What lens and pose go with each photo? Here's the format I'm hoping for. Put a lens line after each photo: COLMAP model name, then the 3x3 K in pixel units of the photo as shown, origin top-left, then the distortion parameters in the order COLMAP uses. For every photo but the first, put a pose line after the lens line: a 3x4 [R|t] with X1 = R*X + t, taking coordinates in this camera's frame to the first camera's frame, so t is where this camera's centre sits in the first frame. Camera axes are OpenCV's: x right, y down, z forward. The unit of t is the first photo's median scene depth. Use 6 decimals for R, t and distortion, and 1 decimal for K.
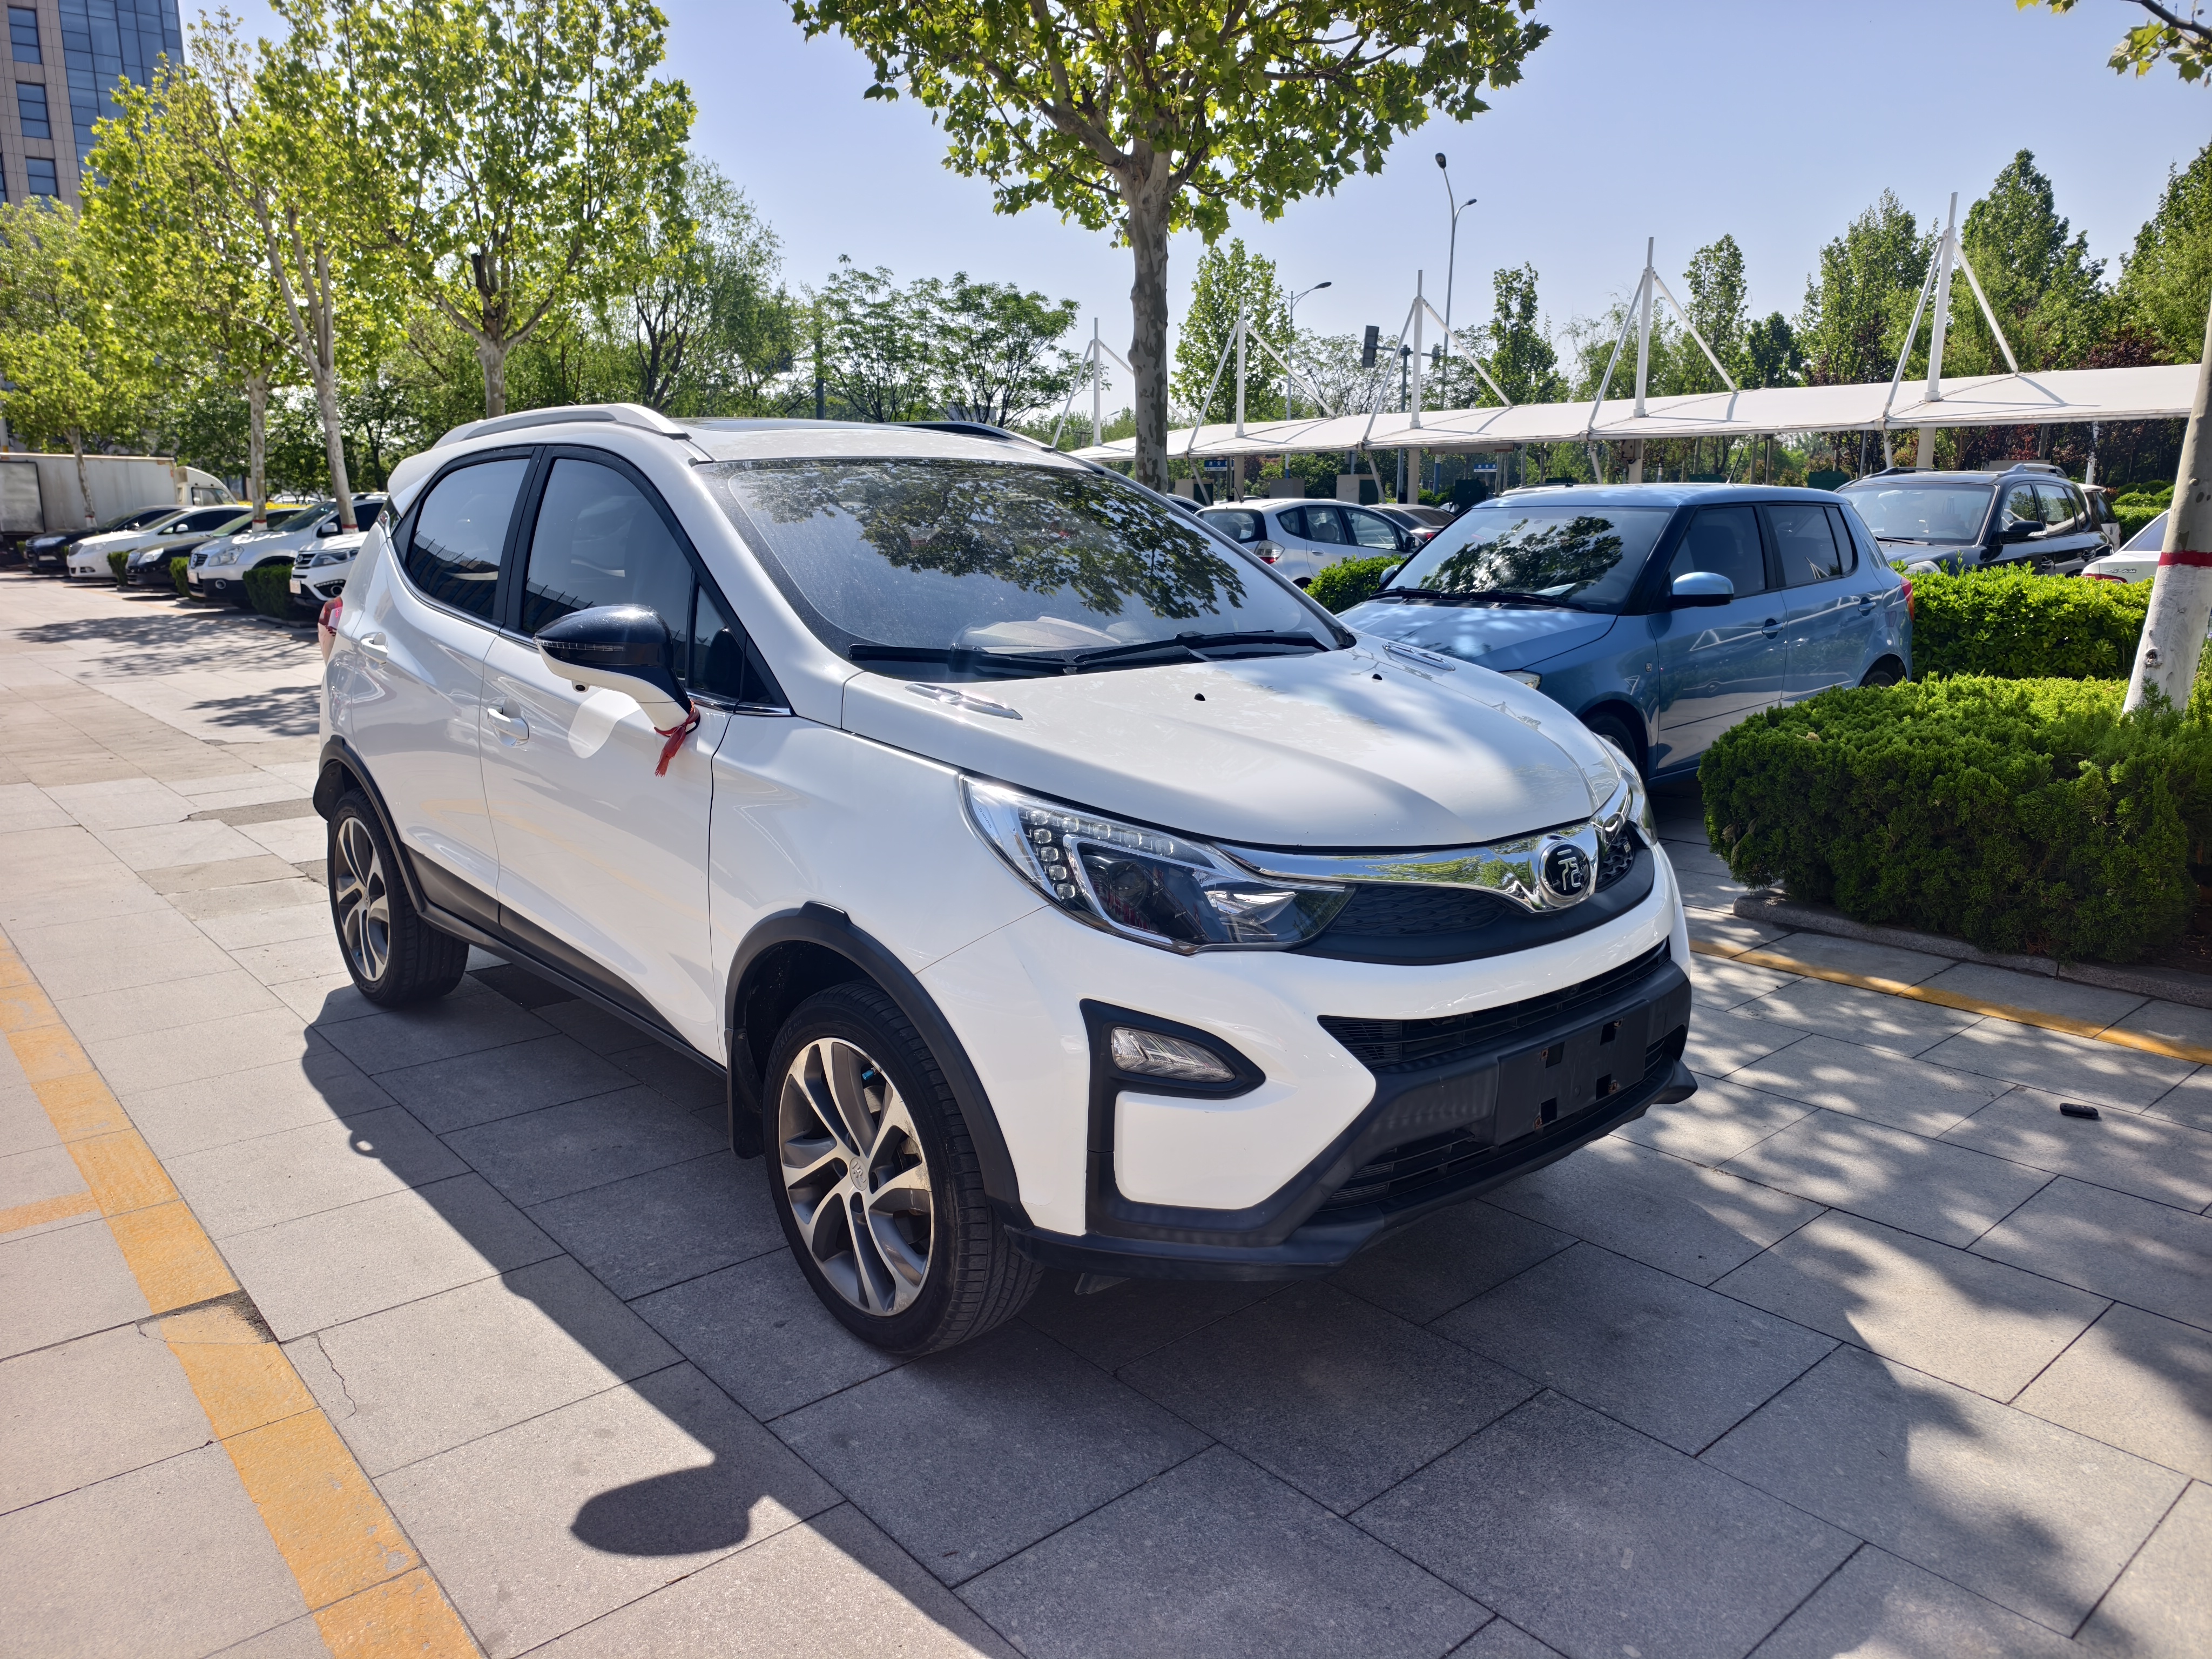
lens RADIAL K [[1558.8, 0, 1119.4], [0, 1558.8, 833.3], [0, 0, 1]] dist [-0.004713, 0.006510]
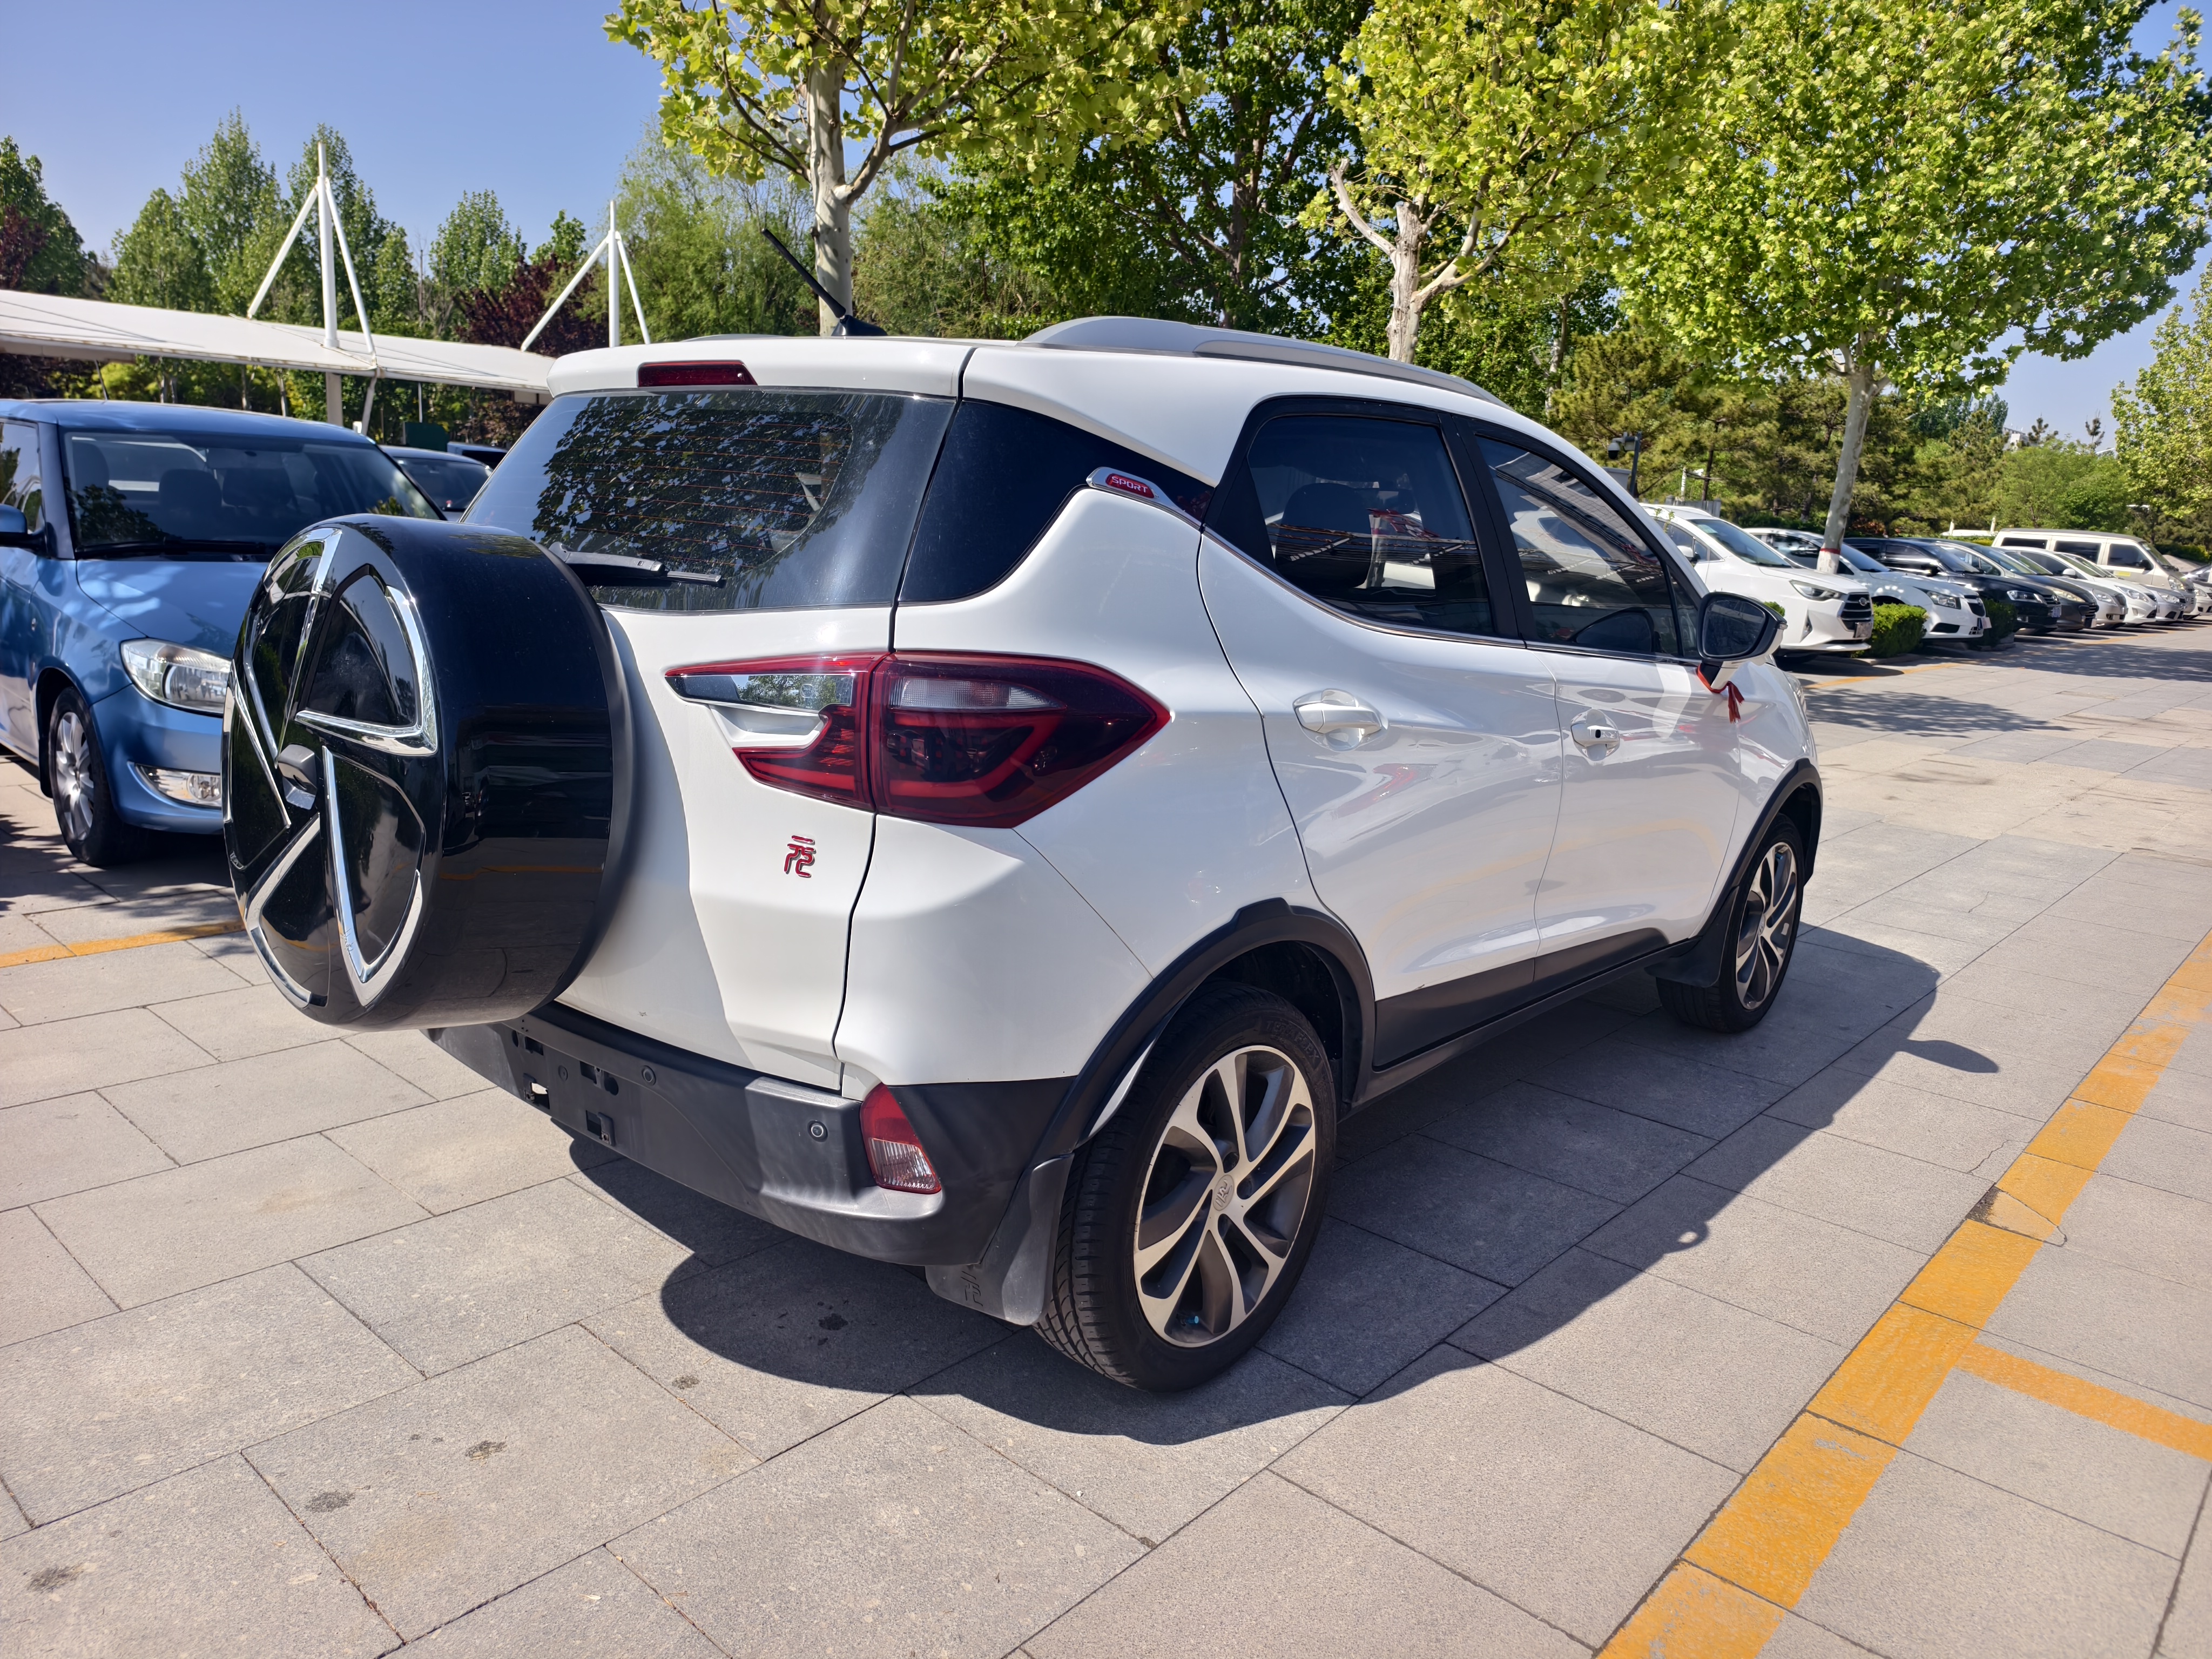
lens RADIAL K [[1558.8, 0, 1103.4], [0, 1558.8, 810.8], [0, 0, 1]] dist [-0.004713, 0.006510]
pose [[-0.117053, -0.204259, 0.971893, -1.271363], [0.154053, 0.963041, 0.220952, -0.278012], [-0.981104, 0.175587, -0.081260, 1.379473]]
